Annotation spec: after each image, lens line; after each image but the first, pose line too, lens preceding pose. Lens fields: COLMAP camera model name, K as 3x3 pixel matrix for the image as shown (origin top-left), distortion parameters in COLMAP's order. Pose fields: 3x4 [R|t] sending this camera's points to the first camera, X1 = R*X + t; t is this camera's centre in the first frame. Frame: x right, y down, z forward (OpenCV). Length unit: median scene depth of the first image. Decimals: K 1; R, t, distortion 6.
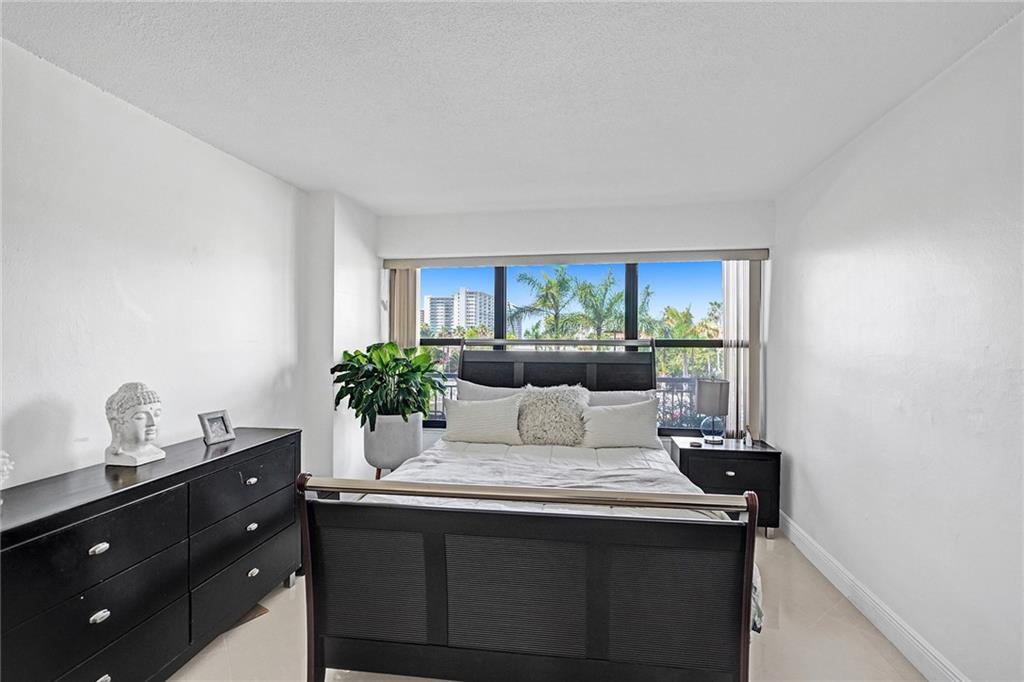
lens RADIAL K [[477.3, 0, 511.4], [0, 477.3, 340.7], [0, 0, 1]] dist [-0.010483, 0.002750]
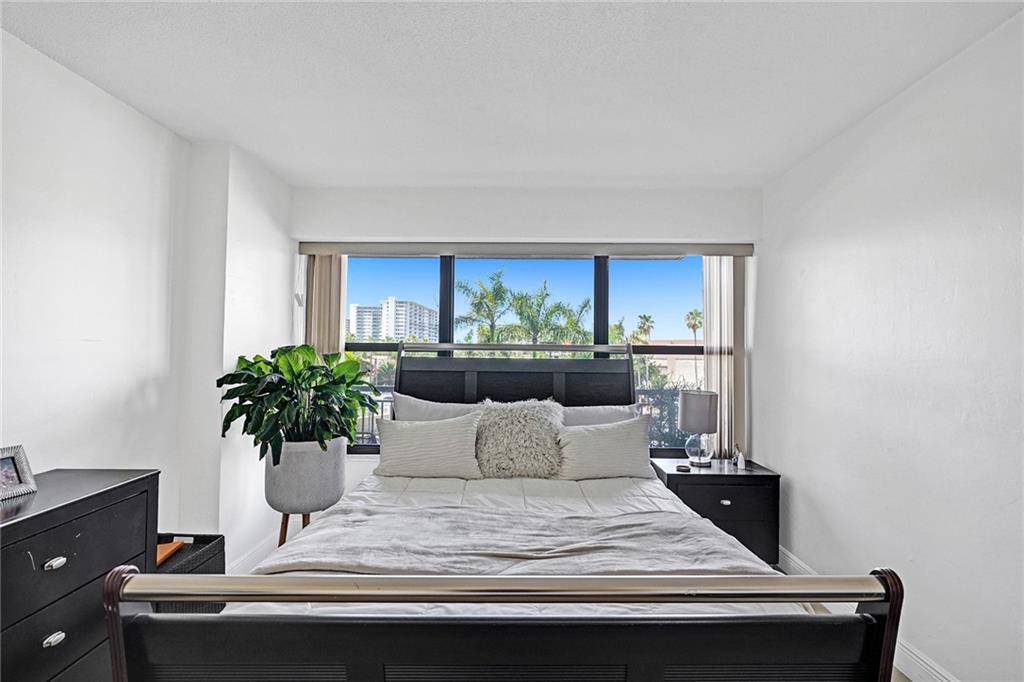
lens RADIAL K [[477.3, 0, 513.1], [0, 477.3, 339.4], [0, 0, 1]] dist [-0.010483, 0.002750]
pose [[0.988730, 0.009384, 0.149414, -0.038512], [-0.005052, 0.999556, -0.029348, 0.014912], [-0.149623, 0.028263, 0.988339, 0.198847]]
